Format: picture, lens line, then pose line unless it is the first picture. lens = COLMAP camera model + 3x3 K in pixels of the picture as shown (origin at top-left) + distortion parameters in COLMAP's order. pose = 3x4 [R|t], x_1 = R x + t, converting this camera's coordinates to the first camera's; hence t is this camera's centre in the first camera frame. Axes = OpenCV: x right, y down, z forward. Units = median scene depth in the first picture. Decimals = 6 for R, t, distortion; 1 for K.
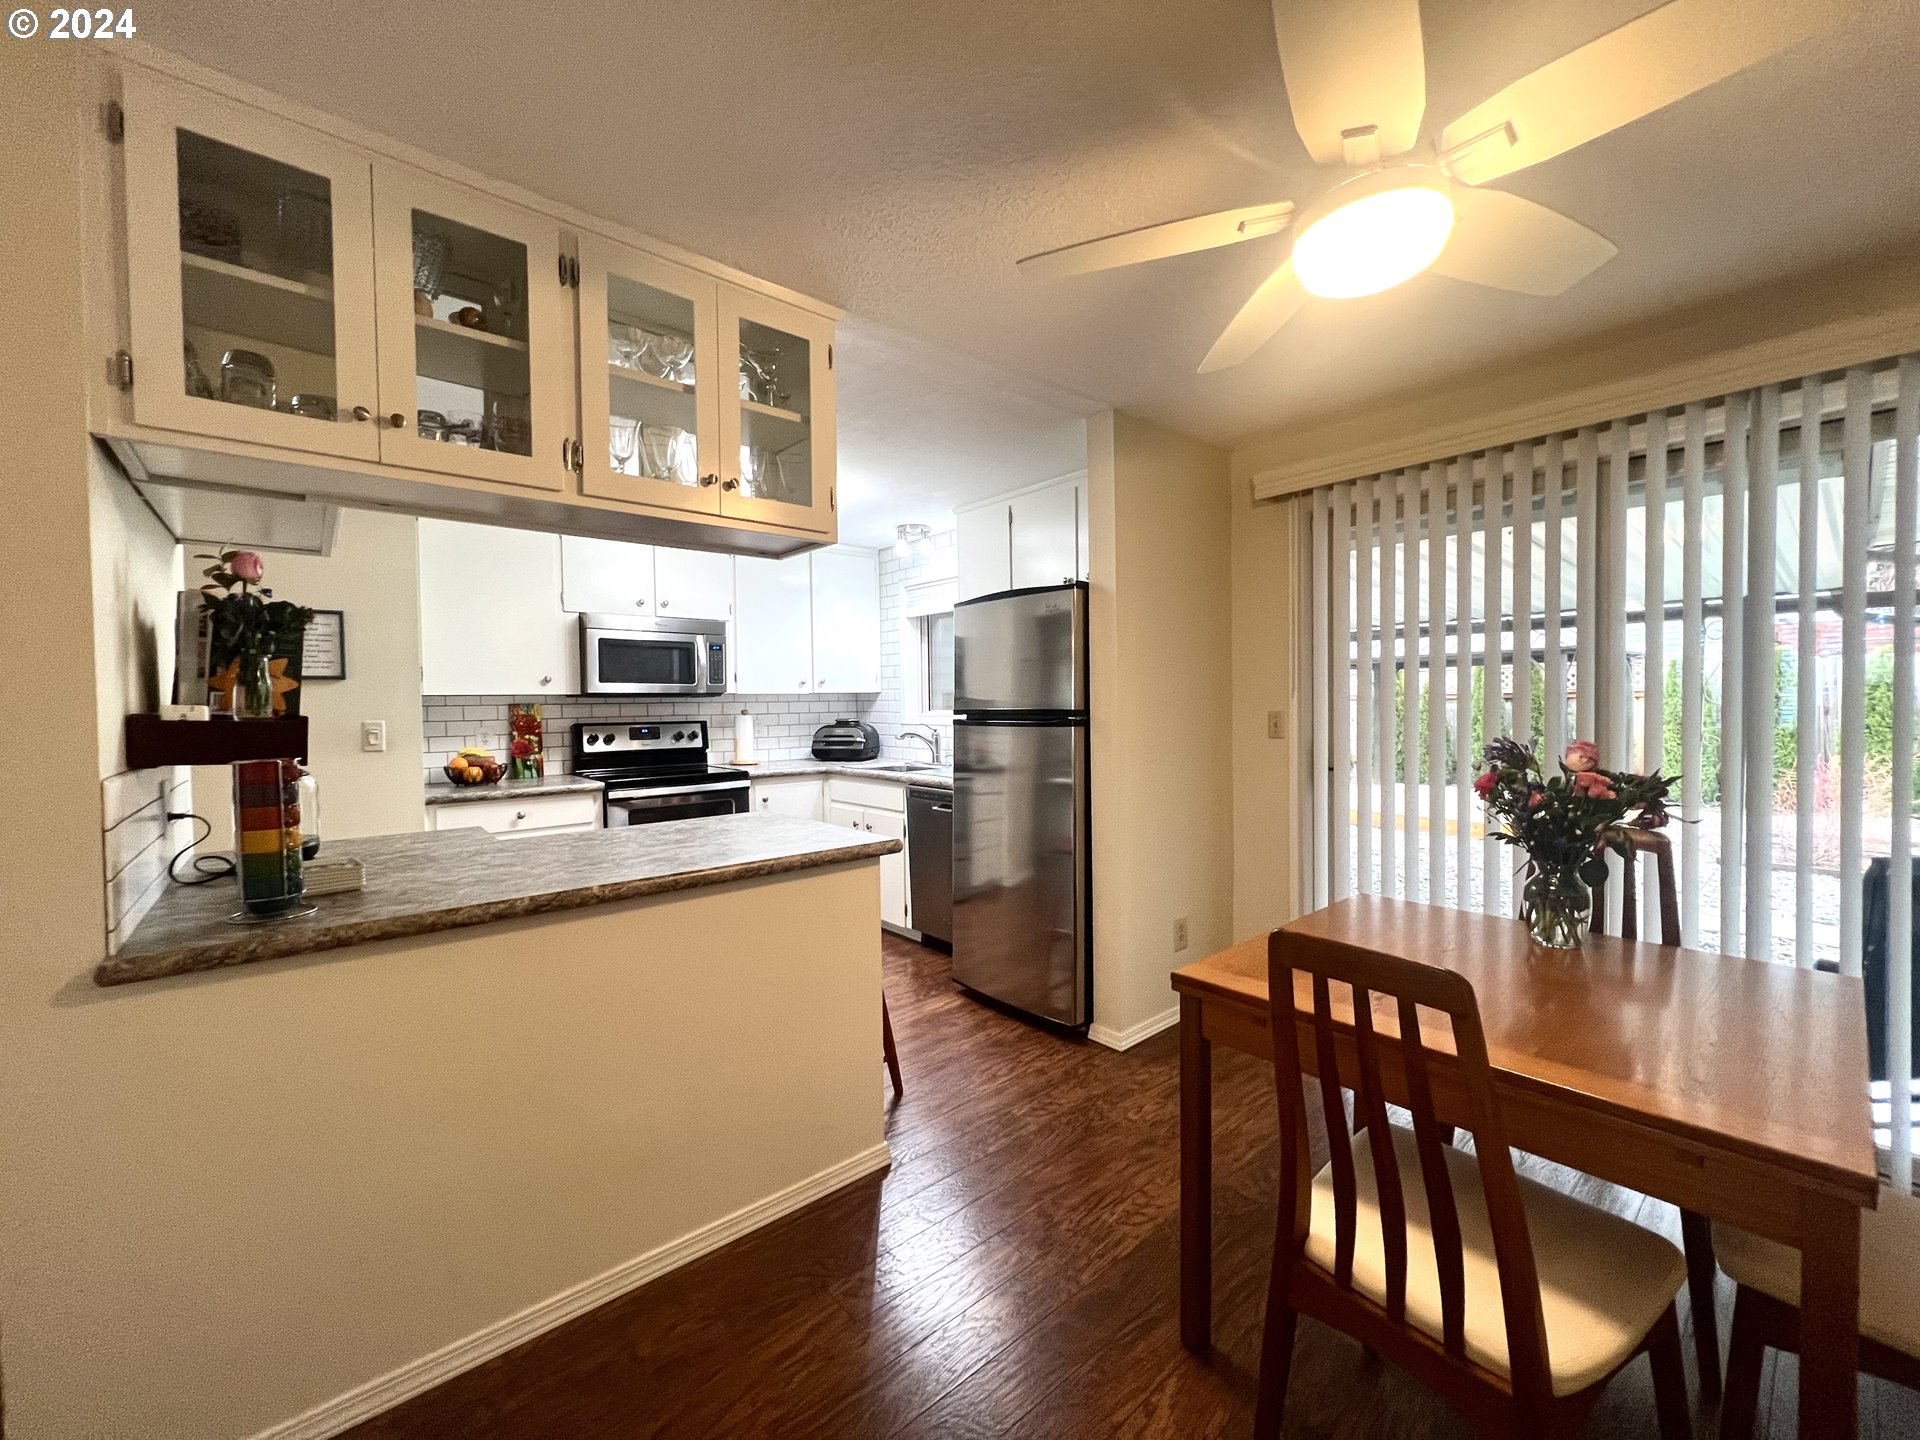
lens RADIAL K [[766.7, 0, 969.3], [0, 766.7, 723.7], [0, 0, 1]] dist [-0.002120, -0.000363]
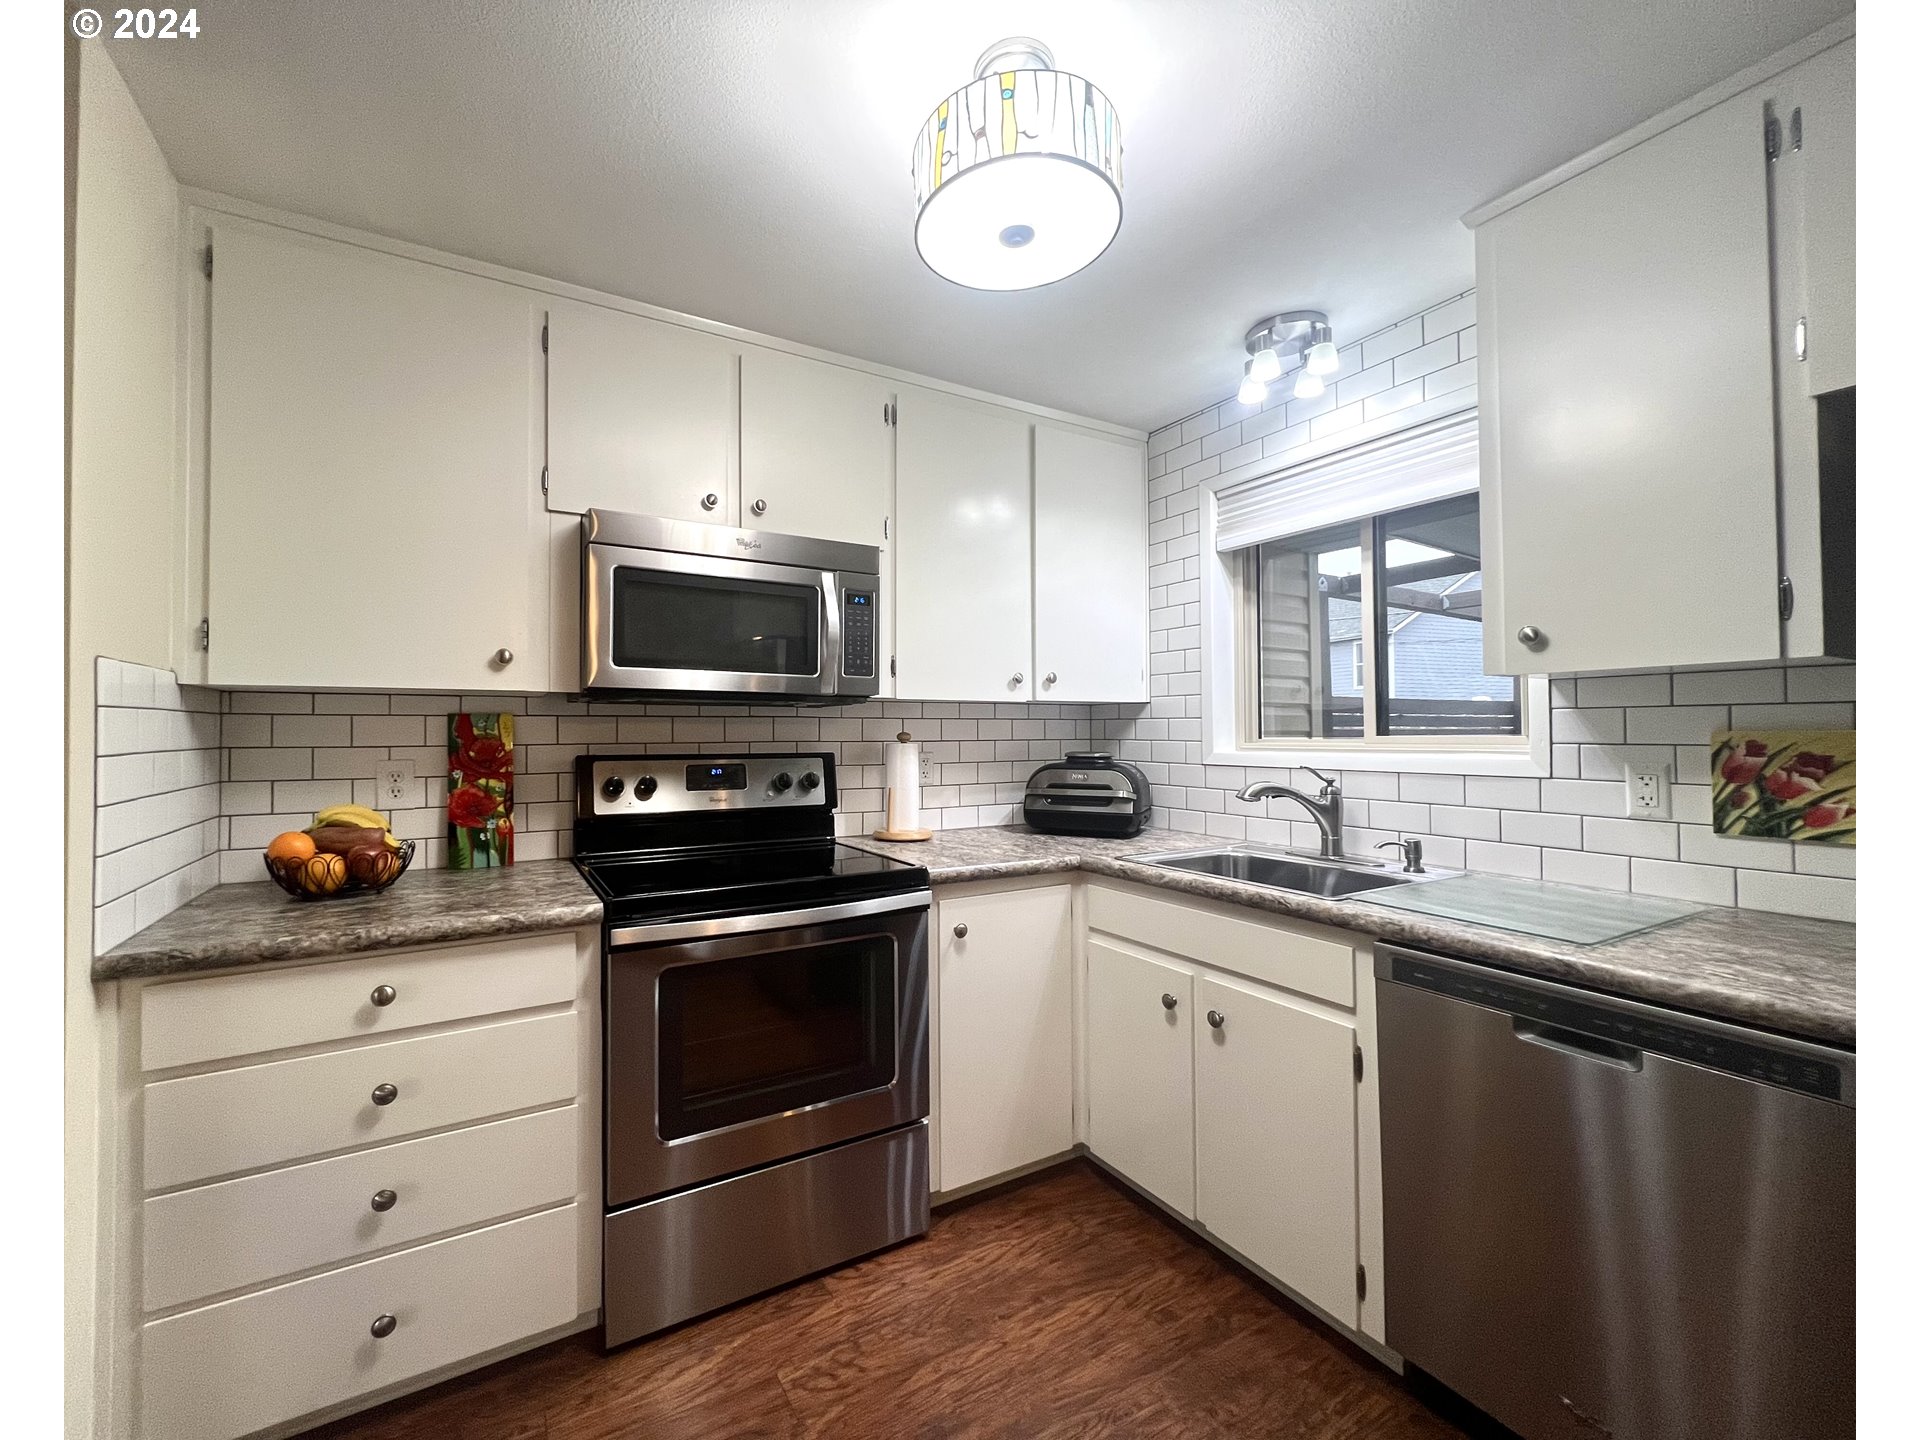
lens RADIAL K [[766.7, 0, 905.2], [0, 766.7, 724.0], [0, 0, 1]] dist [-0.002120, -0.000363]
pose [[0.978581, 0.006870, -0.205745, -0.216676], [-0.015076, 0.999151, -0.038341, -0.004706], [0.205307, 0.040622, 0.977854, 0.576920]]
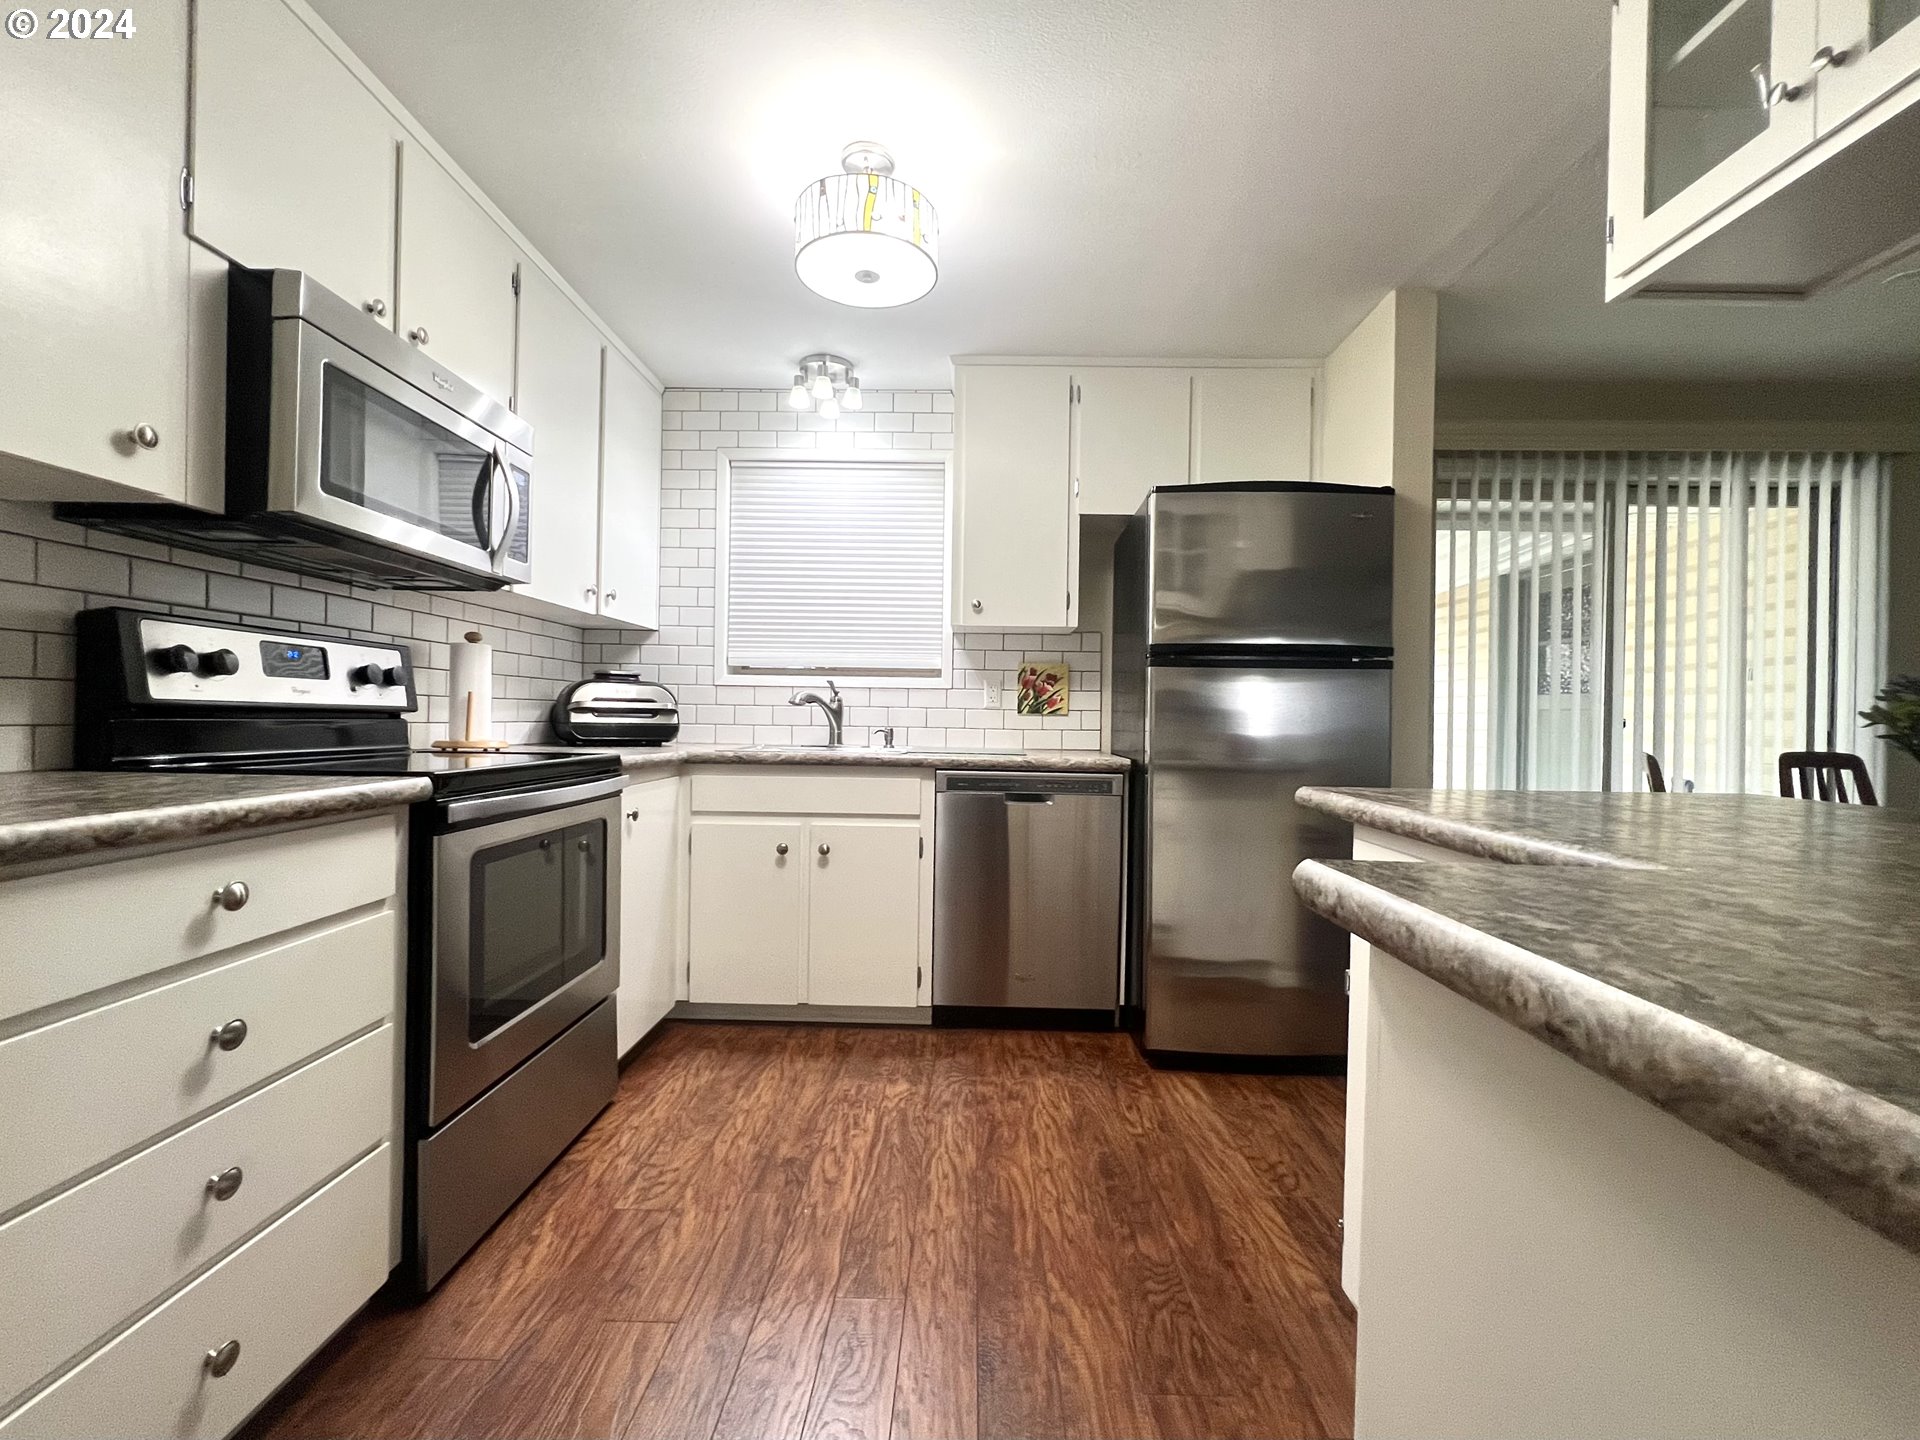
lens RADIAL K [[818.8, 0, 959.5], [0, 818.8, 724.8], [0, 0, 1]] dist [-0.006034, -0.000541]
pose [[0.667470, 0.017954, 0.744420, -0.537735], [-0.003920, 0.999780, -0.020599, 0.054231], [-0.744626, 0.010831, 0.667394, 0.527645]]
